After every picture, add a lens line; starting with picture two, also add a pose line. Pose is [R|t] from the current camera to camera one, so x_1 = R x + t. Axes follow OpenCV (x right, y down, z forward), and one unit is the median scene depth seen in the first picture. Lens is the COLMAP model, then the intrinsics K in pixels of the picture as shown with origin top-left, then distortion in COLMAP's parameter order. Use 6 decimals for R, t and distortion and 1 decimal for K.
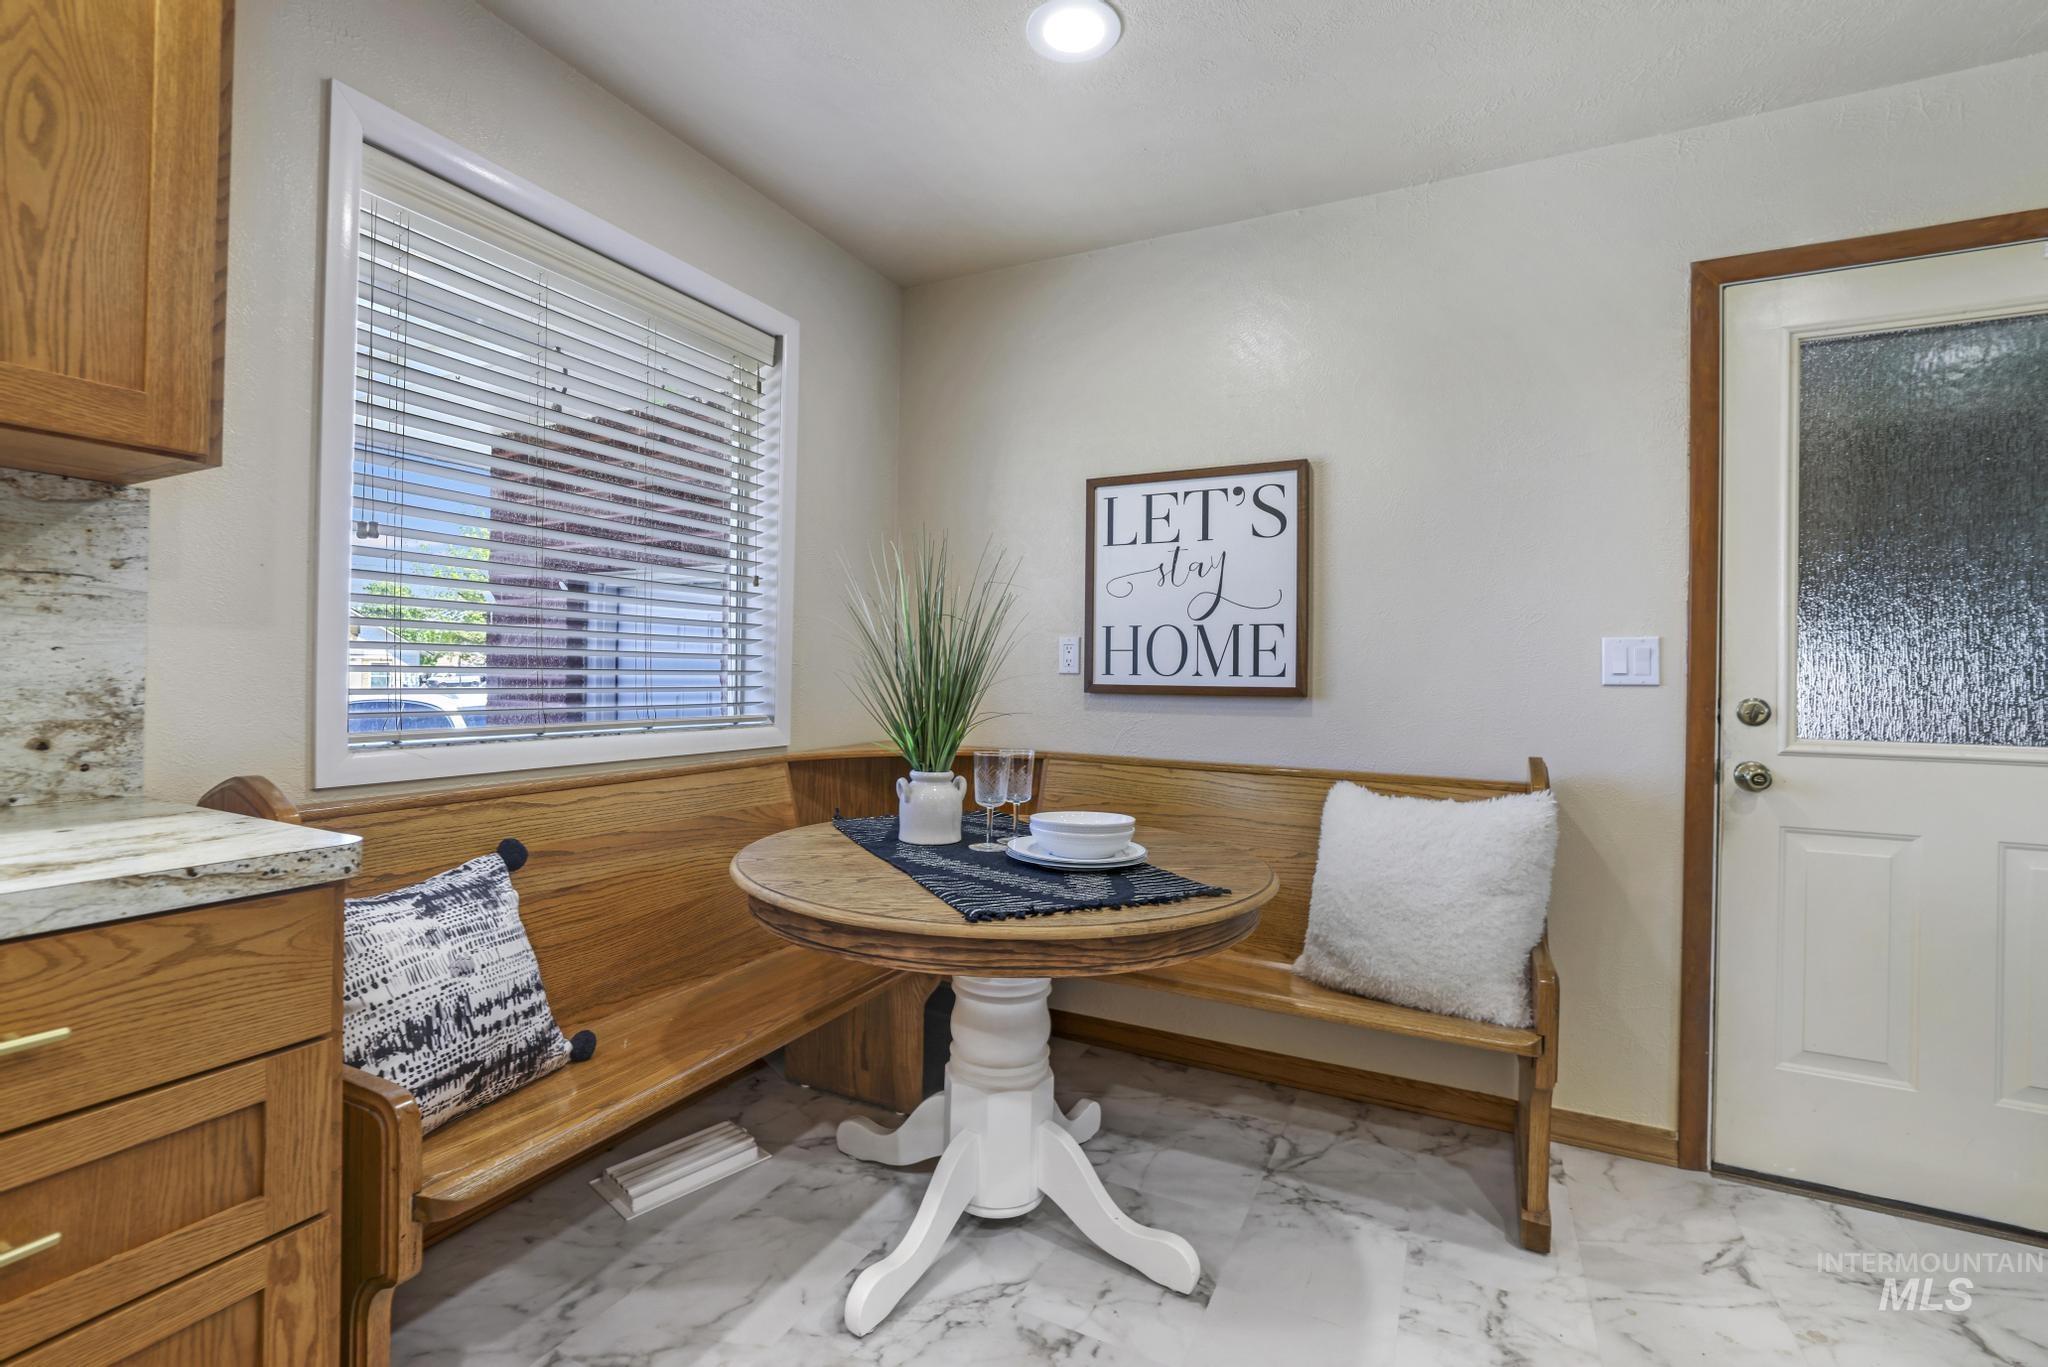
lens RADIAL K [[901.6, 0, 996.3], [0, 901.6, 669.7], [0, 0, 1]] dist [-0.041490, 0.014070]
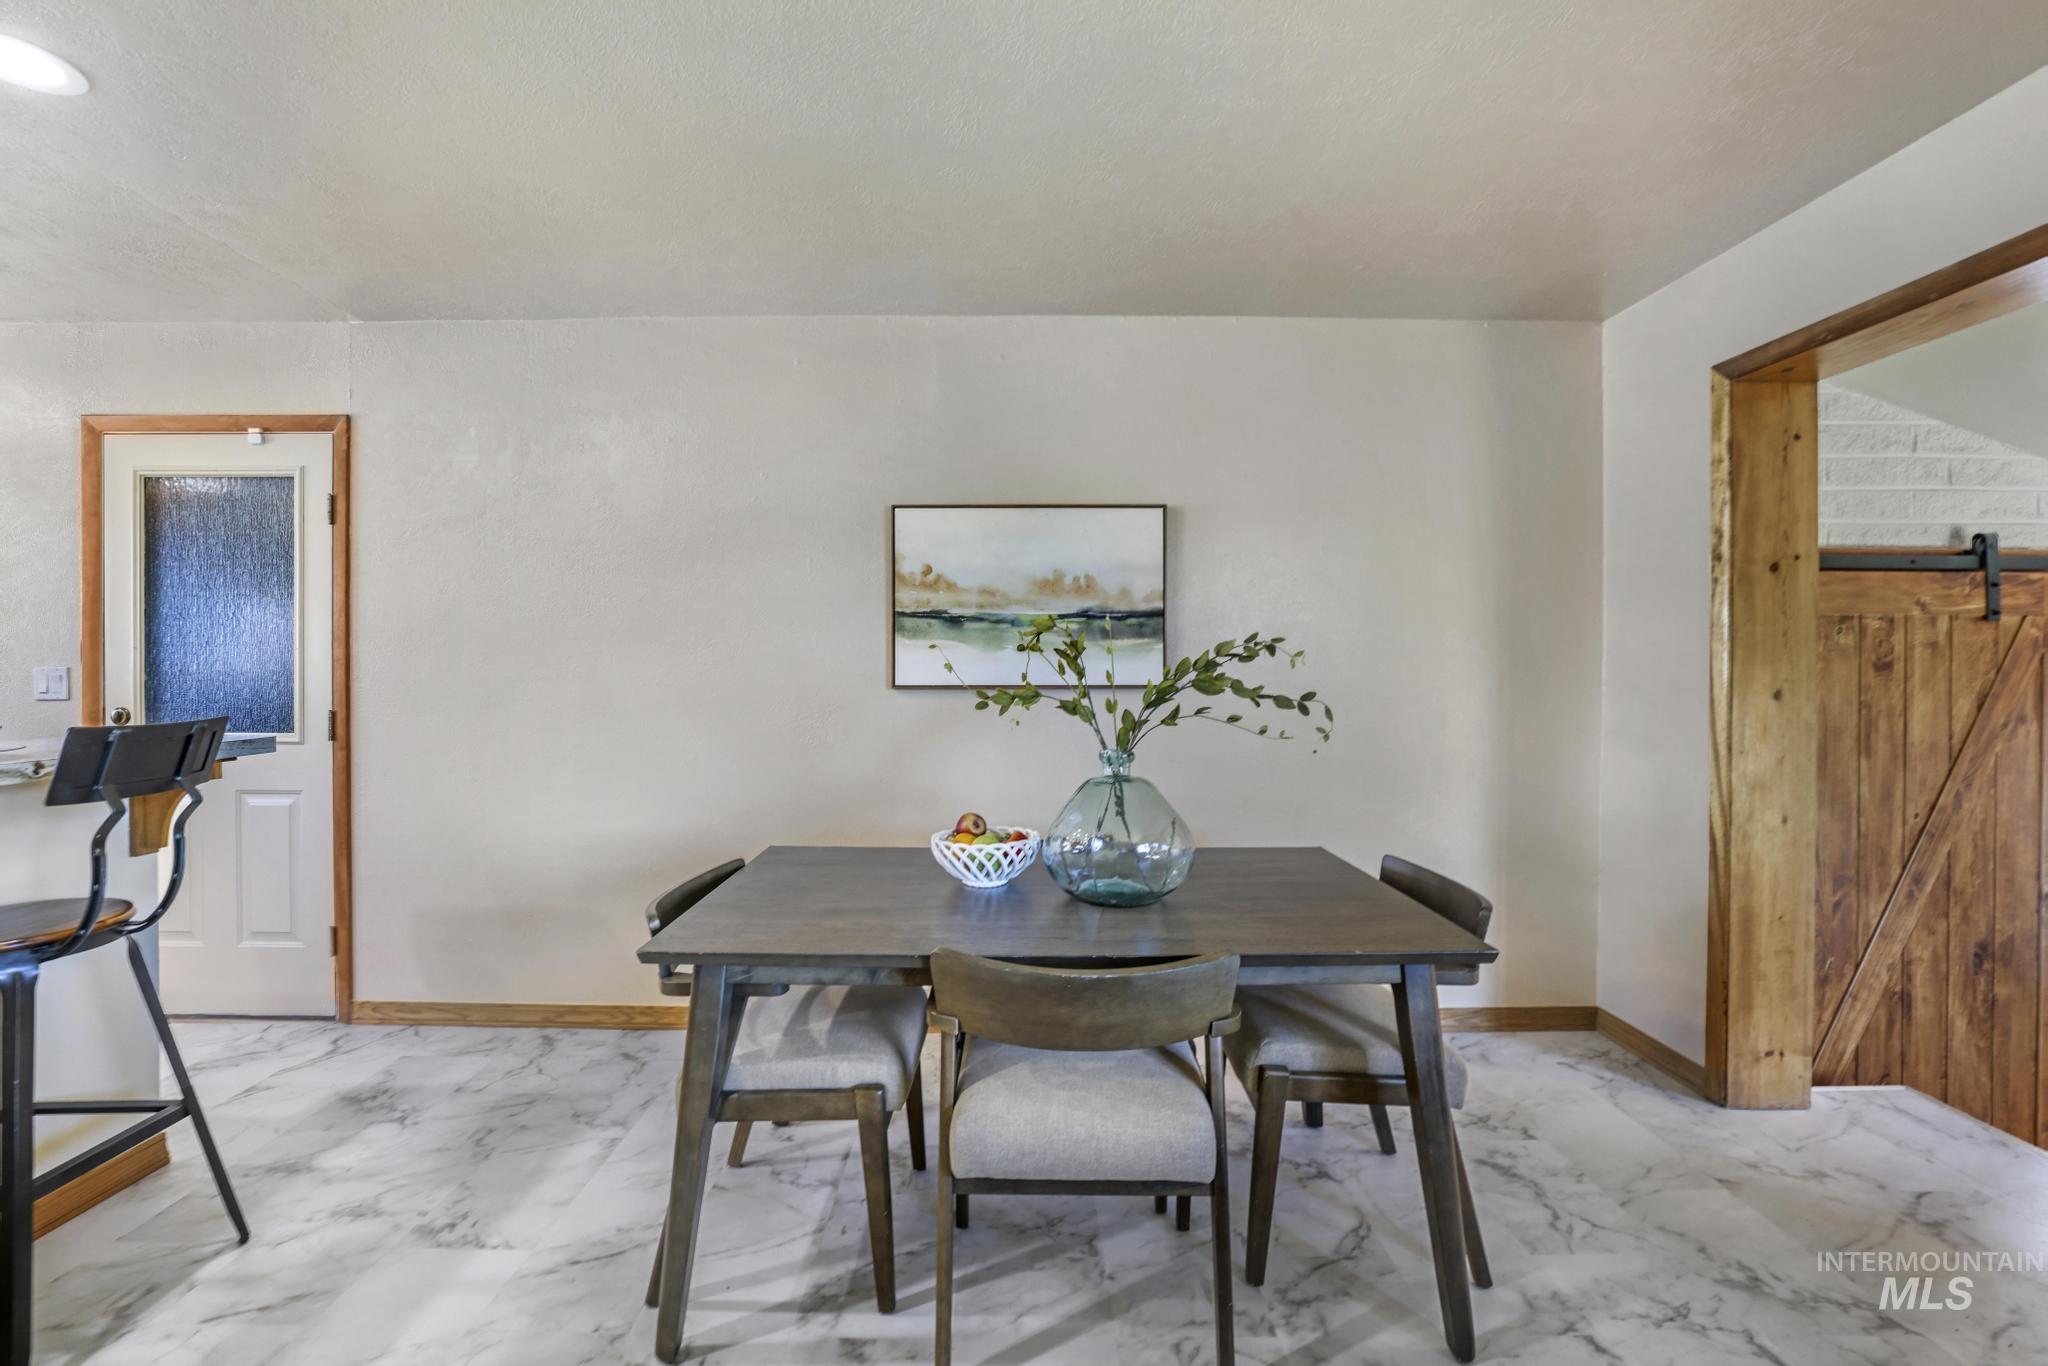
lens RADIAL K [[922.1, 0, 1009.4], [0, 922.1, 678.1], [0, 0, 1]] dist [-0.045687, 0.018530]
pose [[0.885557, -0.015376, 0.464275, 1.827645], [0.009112, 0.999835, 0.015732, -0.035036], [-0.464440, -0.009702, 0.885551, -1.343909]]
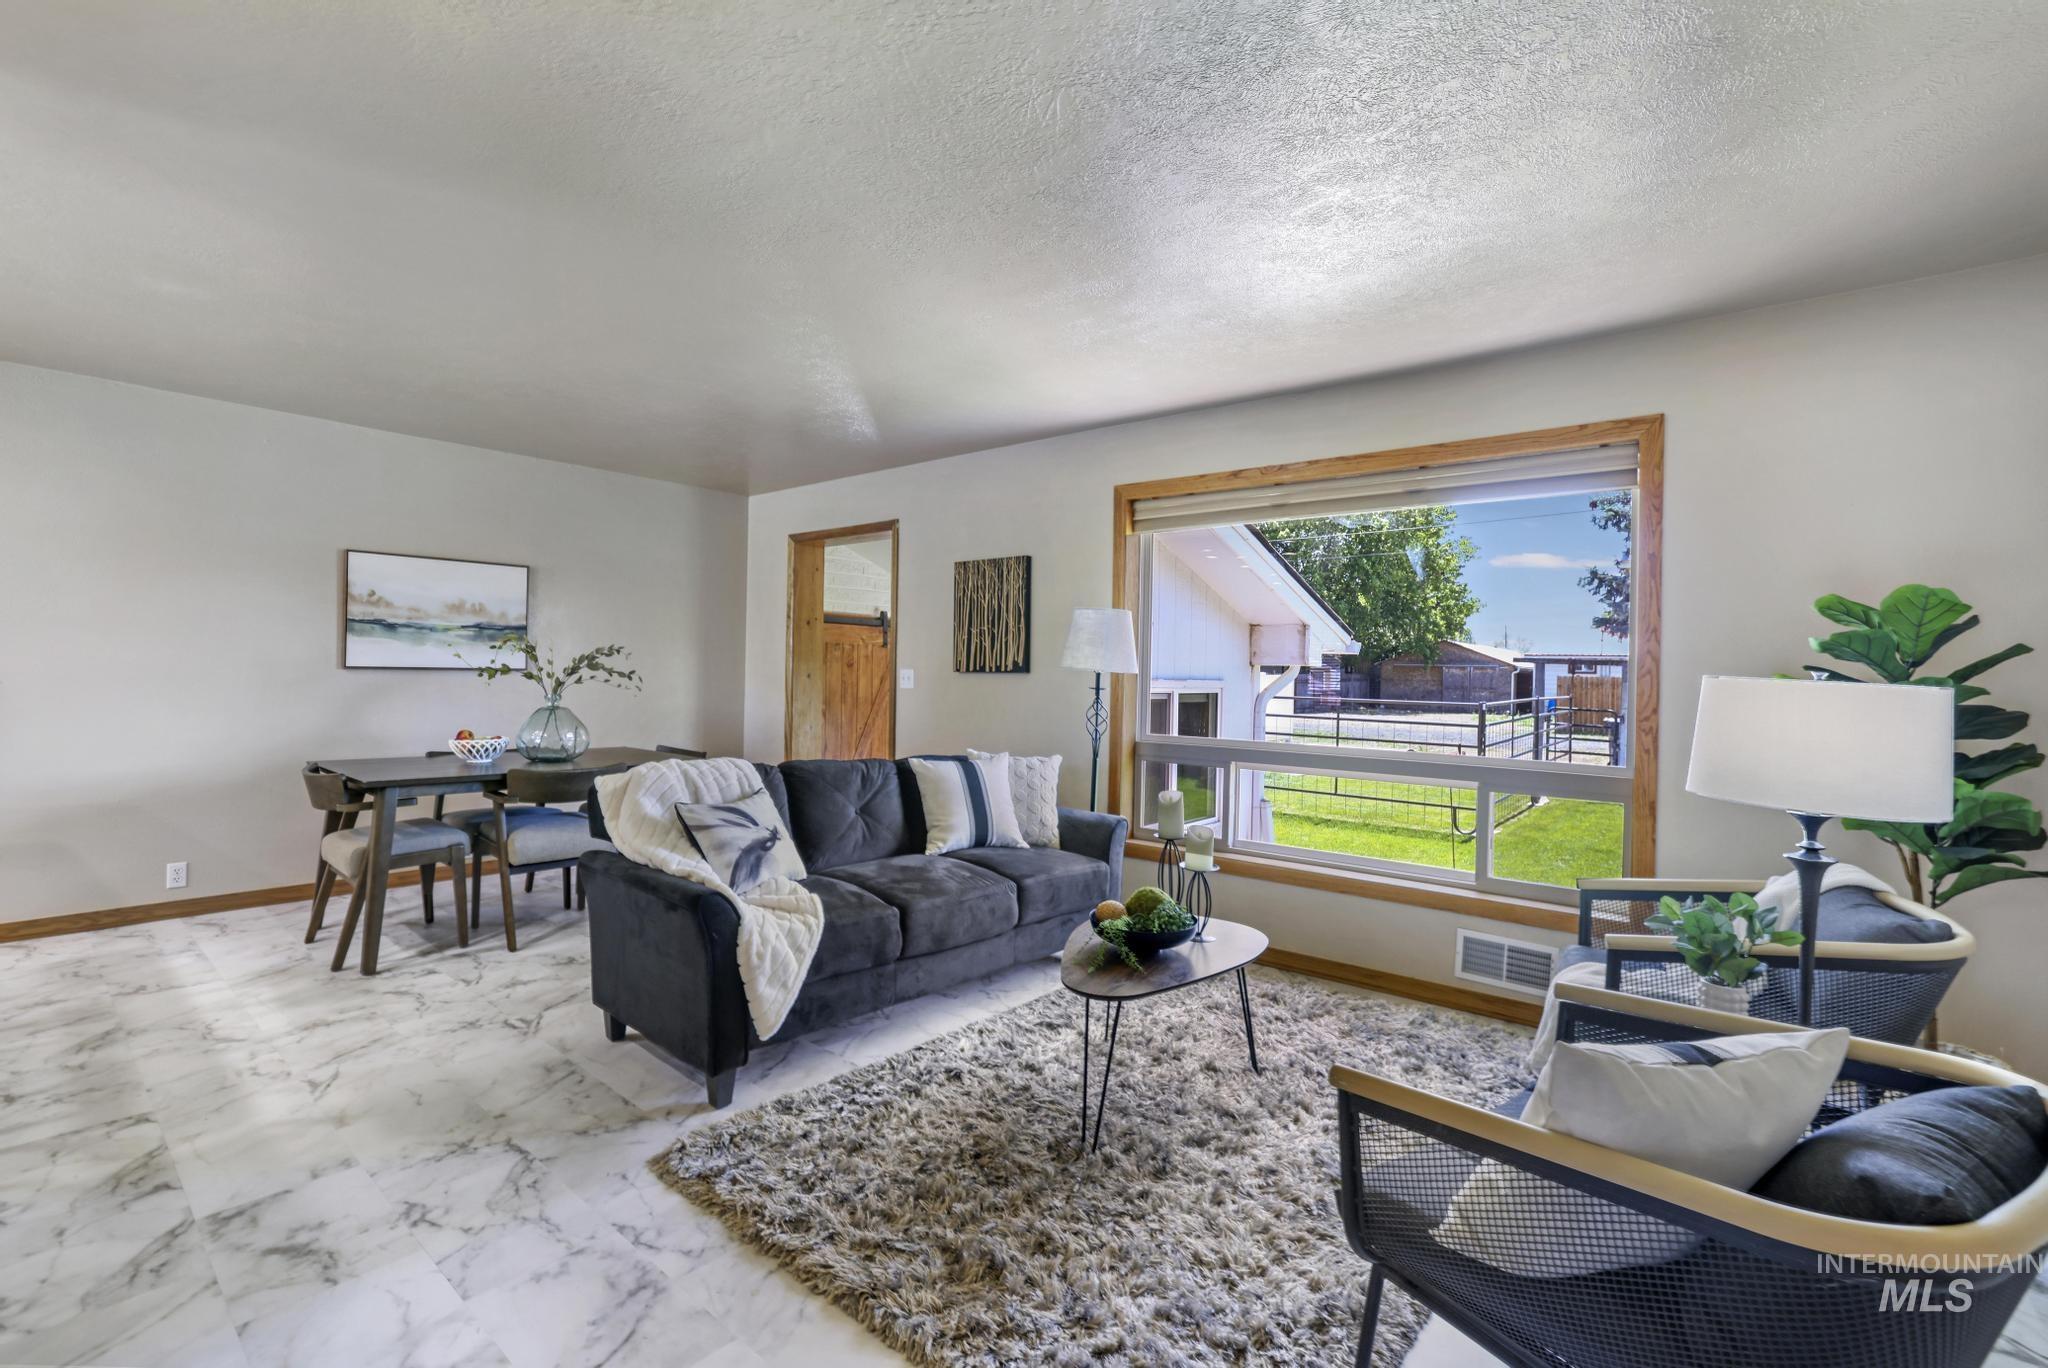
lens RADIAL K [[922.1, 0, 1009.4], [0, 922.1, 679.1], [0, 0, 1]] dist [-0.045687, 0.018530]
pose [[0.223201, -0.012265, 0.974695, 0.194297], [-0.015316, 0.999753, 0.016087, -0.029792], [-0.974652, -0.018519, 0.222959, -2.240201]]
